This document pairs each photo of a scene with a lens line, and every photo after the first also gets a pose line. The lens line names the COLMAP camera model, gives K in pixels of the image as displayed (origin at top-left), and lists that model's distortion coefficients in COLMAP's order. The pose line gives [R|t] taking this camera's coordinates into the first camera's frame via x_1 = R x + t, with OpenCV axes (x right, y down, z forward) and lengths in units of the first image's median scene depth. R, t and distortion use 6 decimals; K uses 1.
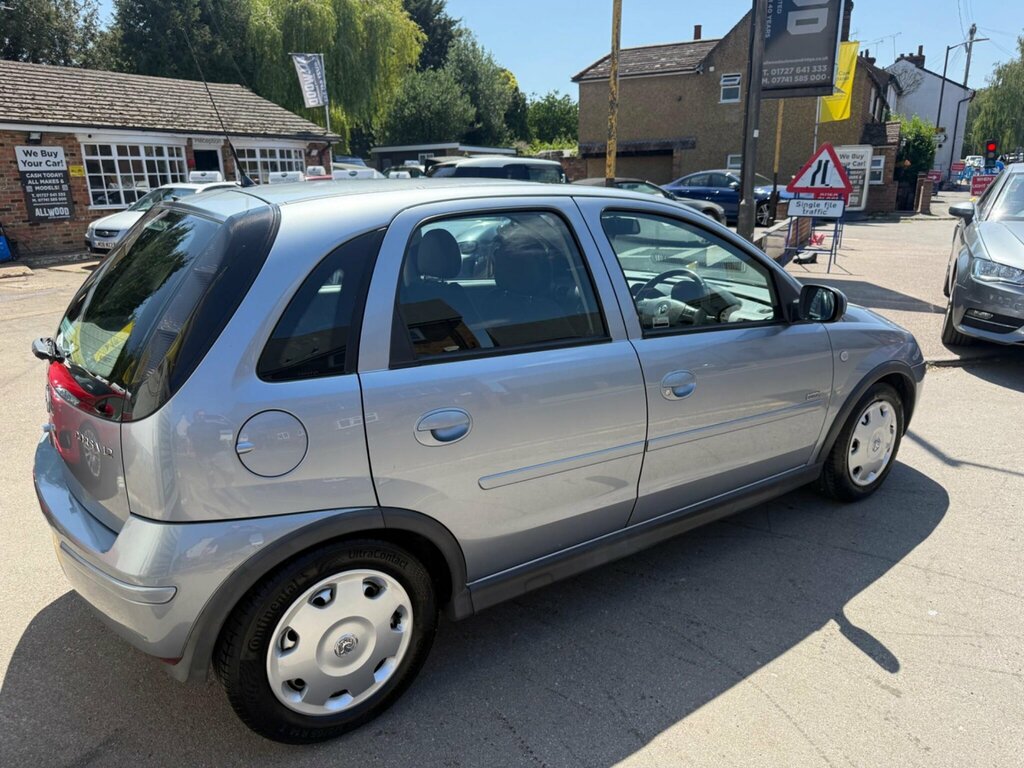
lens RADIAL K [[716.6, 0, 512.0], [0, 716.6, 385.5], [0, 0, 1]] dist [0.017163, -0.024799]
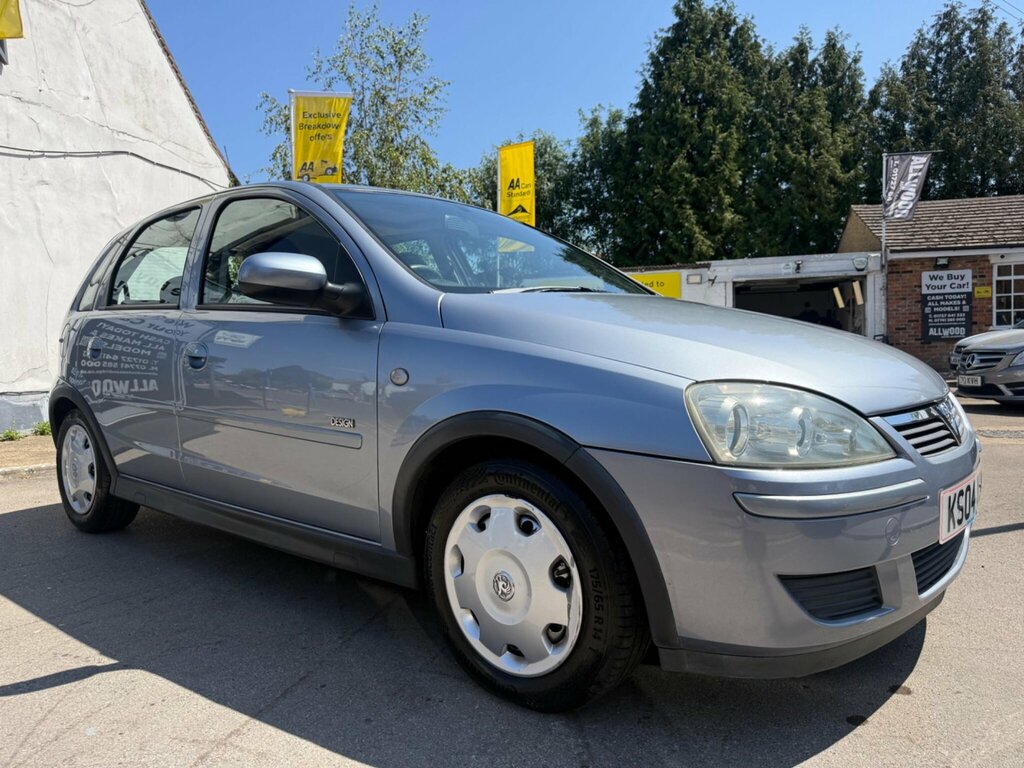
lens RADIAL K [[717.4, 0, 520.3], [0, 717.4, 387.8], [0, 0, 1]] dist [0.010906, -0.016552]
pose [[0.263007, 0.063466, -0.962704, 0.191968], [-0.246039, 0.969254, -0.003319, -0.009776], [0.932895, 0.237736, 0.270535, 0.167861]]
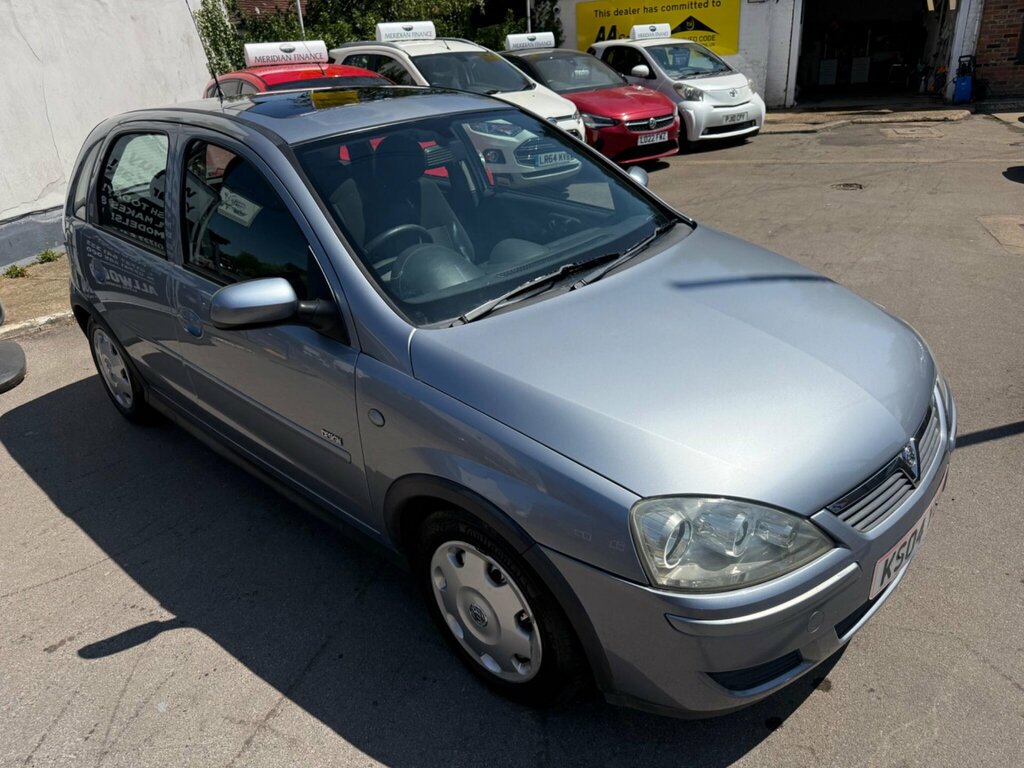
lens RADIAL K [[720.8, 0, 517.2], [0, 720.8, 387.9], [0, 0, 1]] dist [-0.004094, -0.001070]
pose [[0.206017, 0.420246, -0.883714, 0.185361], [-0.211953, 0.900811, 0.378965, -0.059054], [0.955318, 0.109233, 0.274655, 0.169395]]
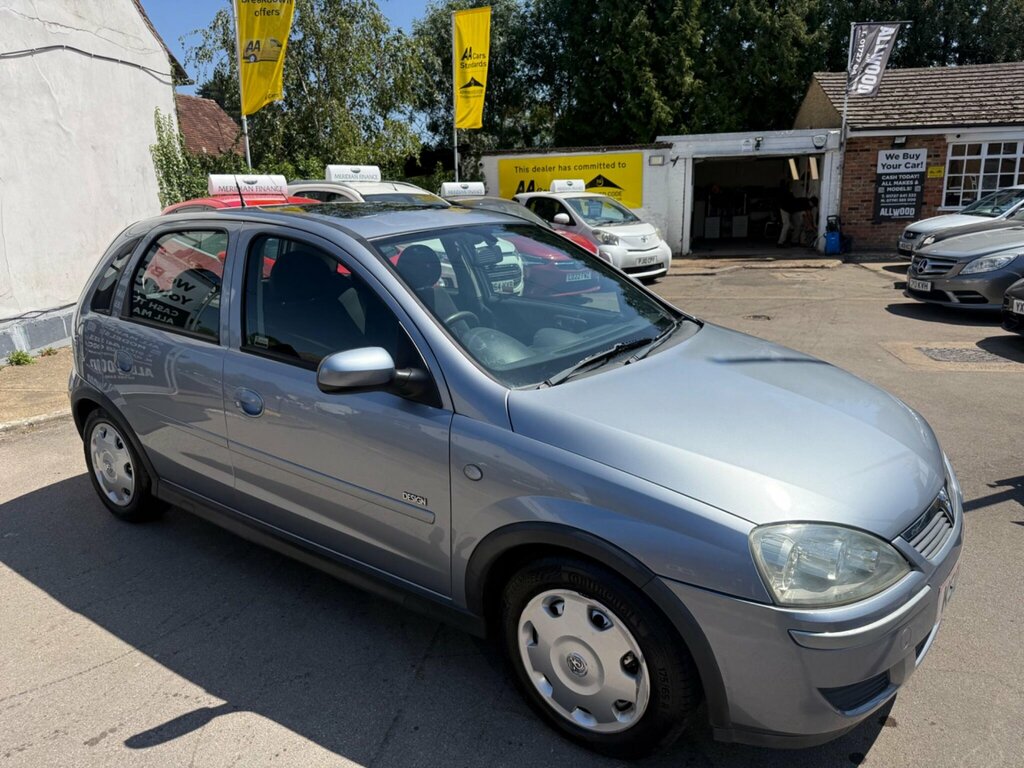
lens RADIAL K [[716.2, 0, 509.9], [0, 716.2, 384.2], [0, 0, 1]] dist [0.002818, -0.006713]
pose [[0.322580, 0.245280, -0.914210, 0.190732], [-0.241225, 0.955254, 0.171176, -0.043579], [0.915289, 0.165312, 0.367313, 0.138734]]
